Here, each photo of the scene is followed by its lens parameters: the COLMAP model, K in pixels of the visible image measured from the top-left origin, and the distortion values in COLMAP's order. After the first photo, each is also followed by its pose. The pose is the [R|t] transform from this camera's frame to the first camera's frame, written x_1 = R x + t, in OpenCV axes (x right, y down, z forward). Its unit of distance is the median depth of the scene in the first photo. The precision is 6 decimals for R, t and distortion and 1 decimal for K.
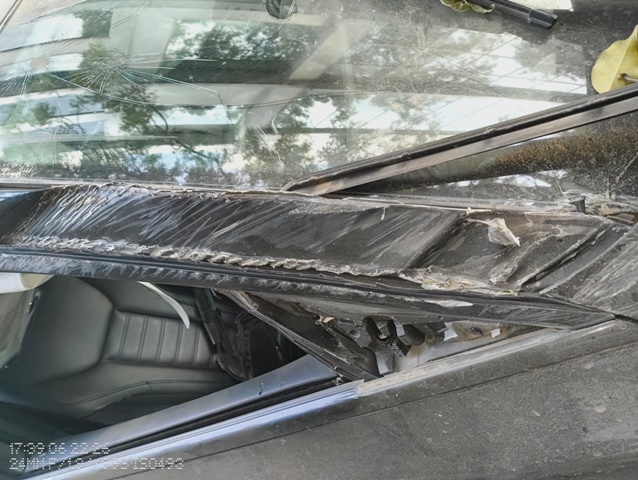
lens RADIAL K [[519.5, 0, 349.2], [0, 519.5, 218.7], [0, 0, 1]] dist [0.047271, -0.114529]
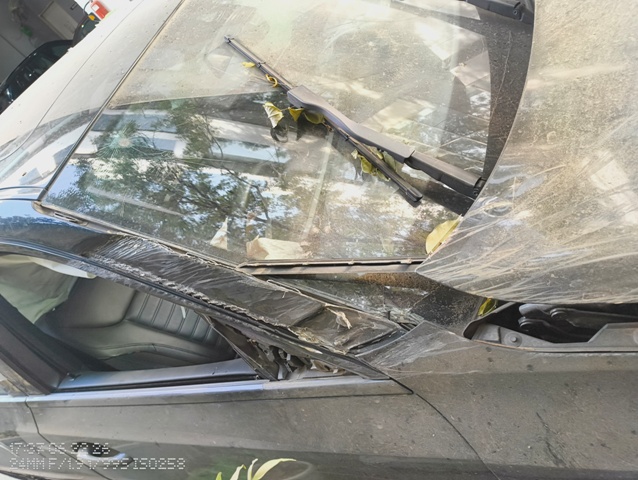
lens RADIAL K [[519.5, 0, 349.2], [0, 519.5, 218.7], [0, 0, 1]] dist [0.047271, -0.114529]
pose [[0.974955, 0.210488, -0.071810, 0.340775], [-0.210243, 0.977587, 0.011046, -0.319613], [0.072525, 0.004328, 0.997357, -0.773709]]
